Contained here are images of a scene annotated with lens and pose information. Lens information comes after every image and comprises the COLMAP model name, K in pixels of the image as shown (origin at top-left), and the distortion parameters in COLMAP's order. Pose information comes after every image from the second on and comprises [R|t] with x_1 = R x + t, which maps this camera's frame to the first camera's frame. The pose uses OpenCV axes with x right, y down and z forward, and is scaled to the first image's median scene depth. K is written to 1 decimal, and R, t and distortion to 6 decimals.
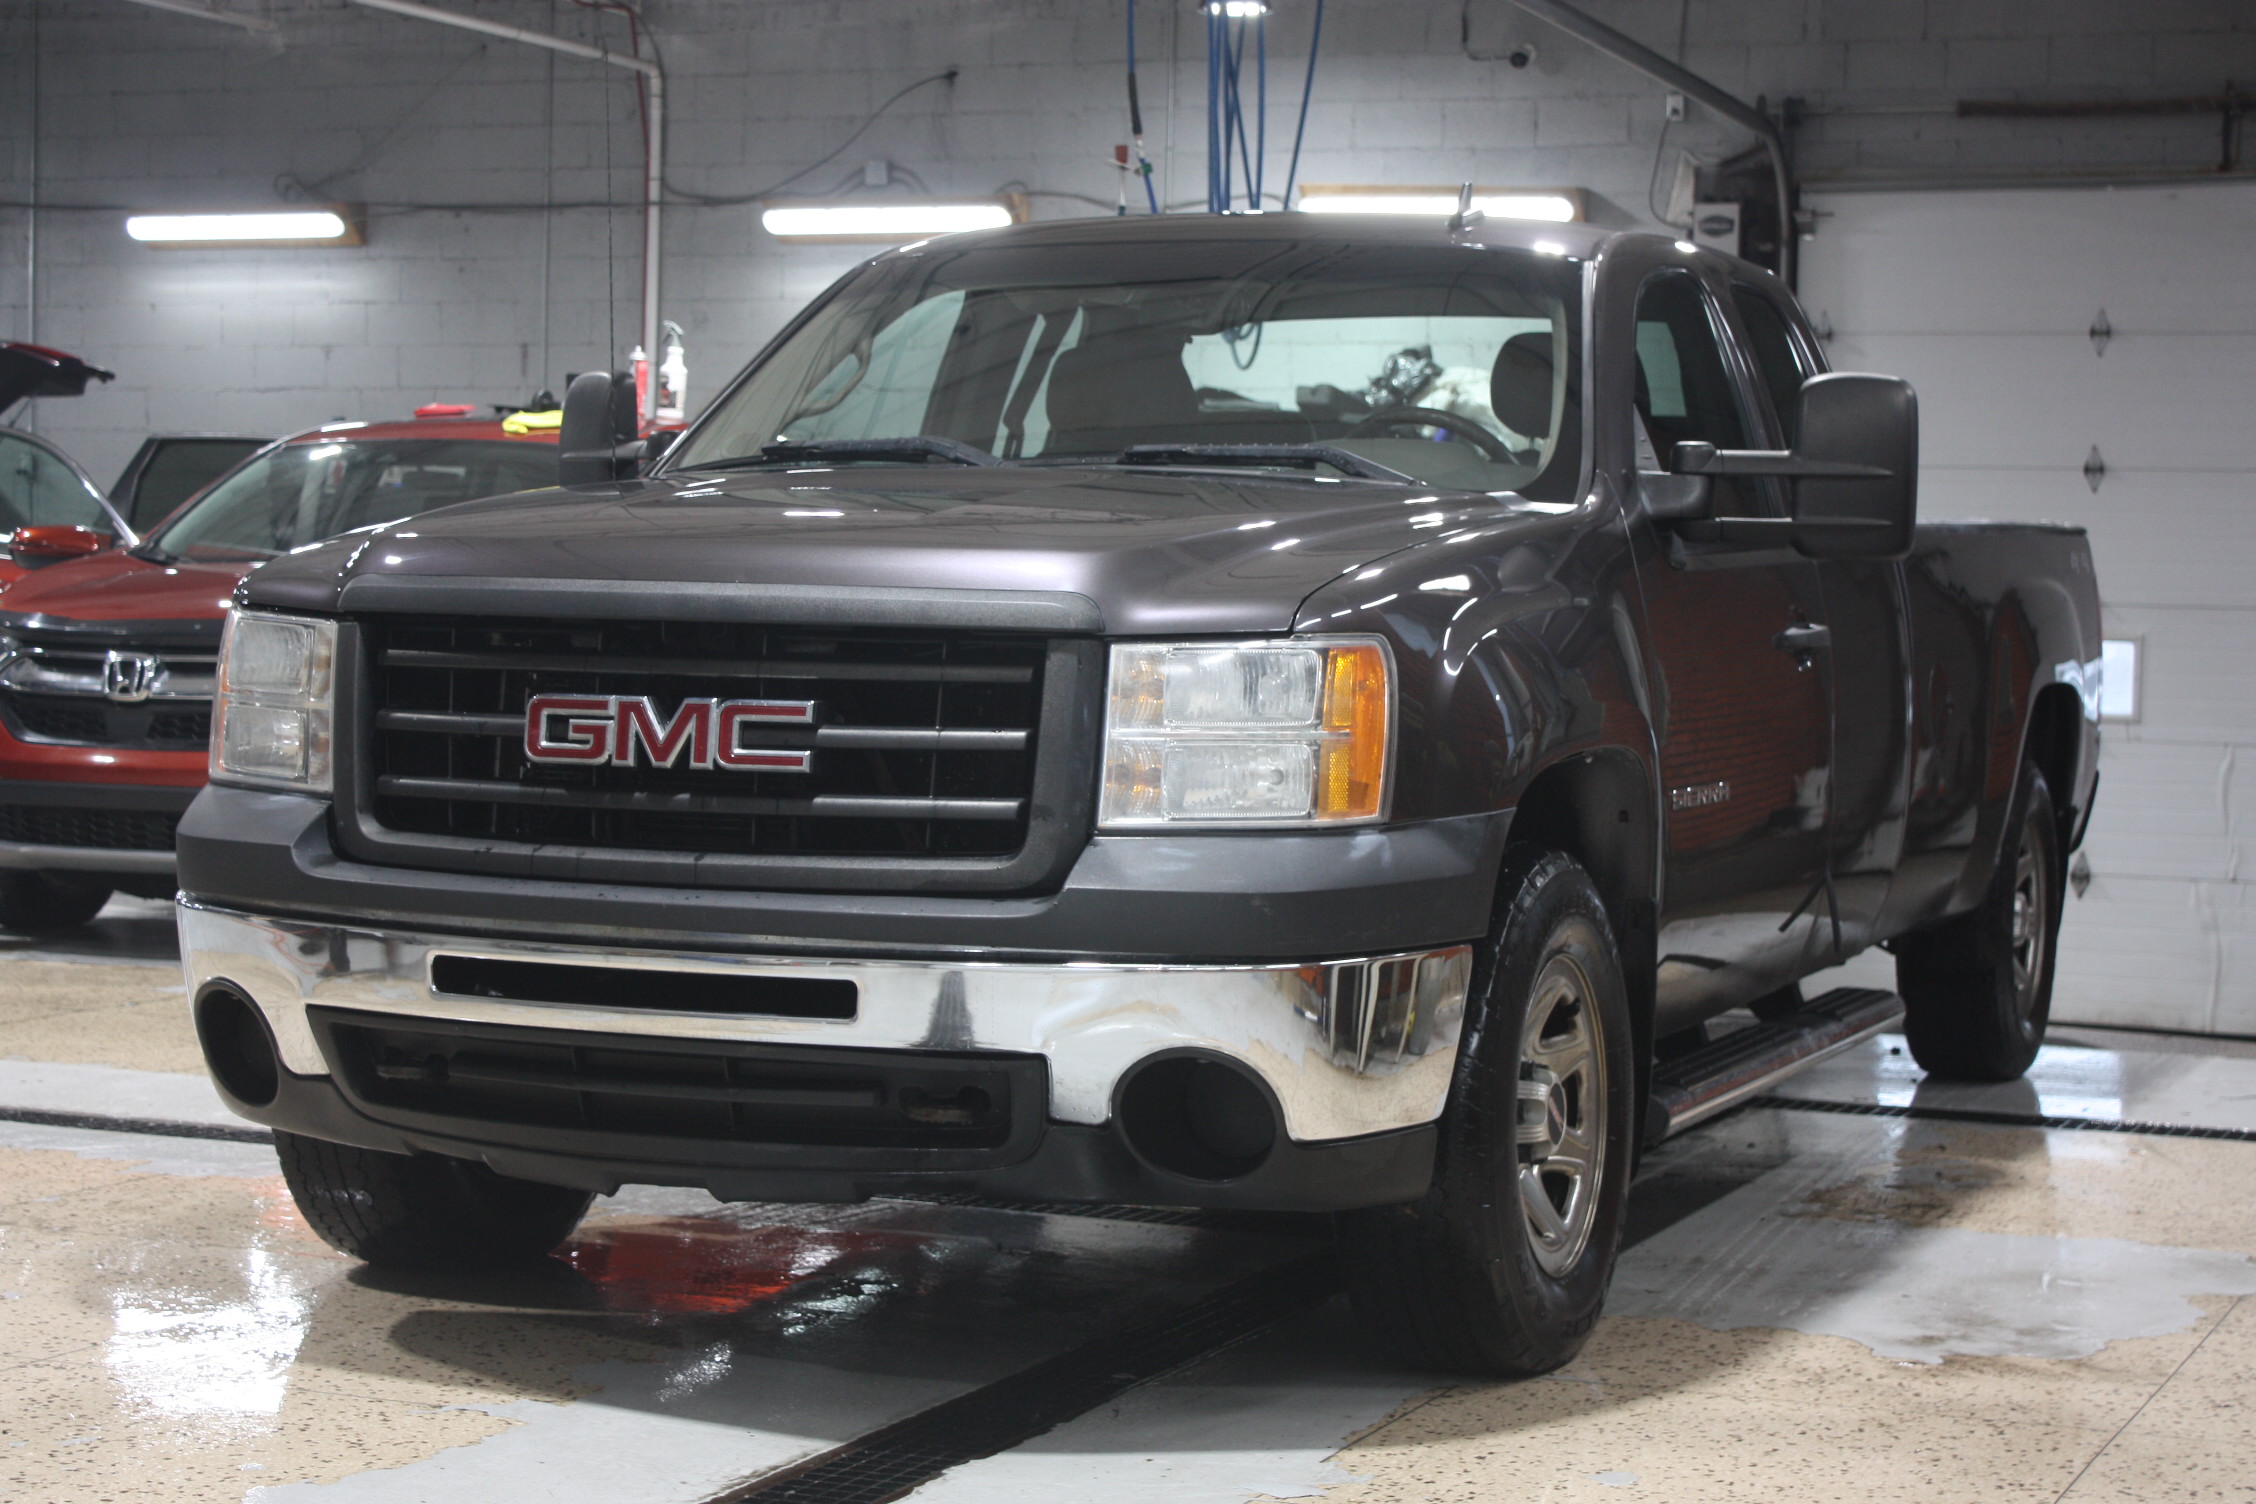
lens RADIAL K [[4119.0, 0, 1127.4], [0, 4119.0, 765.4], [0, 0, 1]] dist [0.032287, 0.000000]
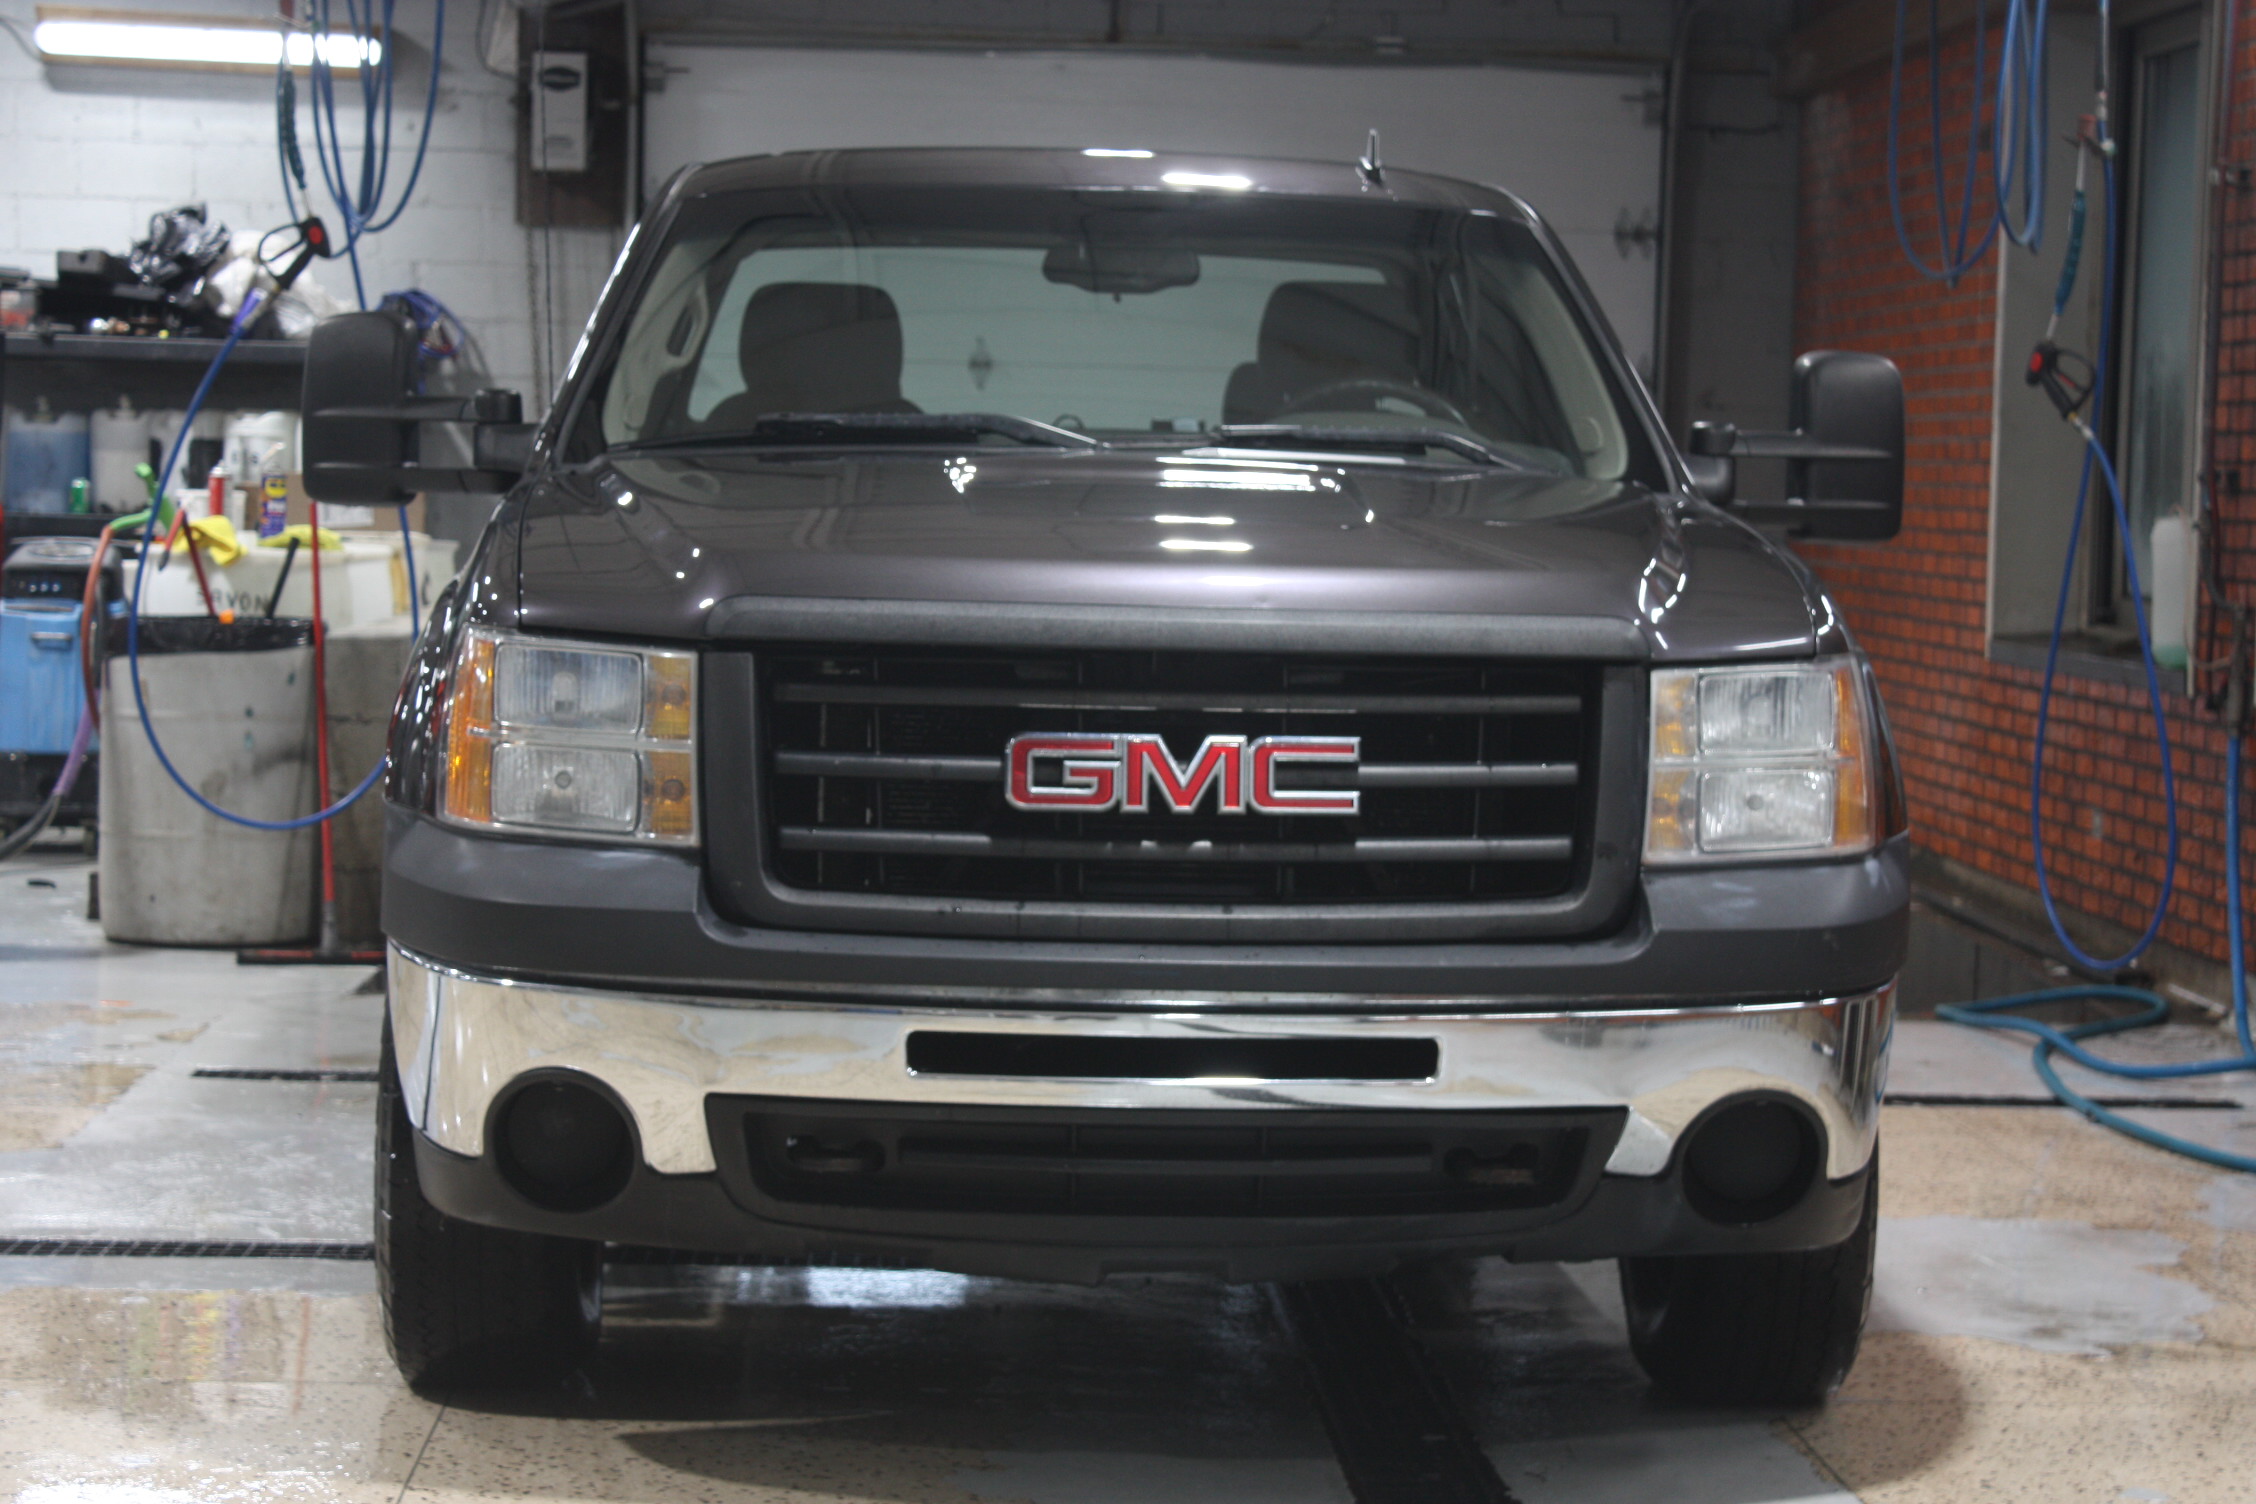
lens RADIAL K [[4909.5, 0, 1129.0], [0, 4909.5, 739.2], [0, 0, 1]] dist [0.096999, 0.000000]
pose [[0.899334, -0.025429, 0.436521, -0.592480], [0.016505, 0.999570, 0.024224, -0.041963], [-0.436950, -0.014581, 0.899368, 0.030697]]
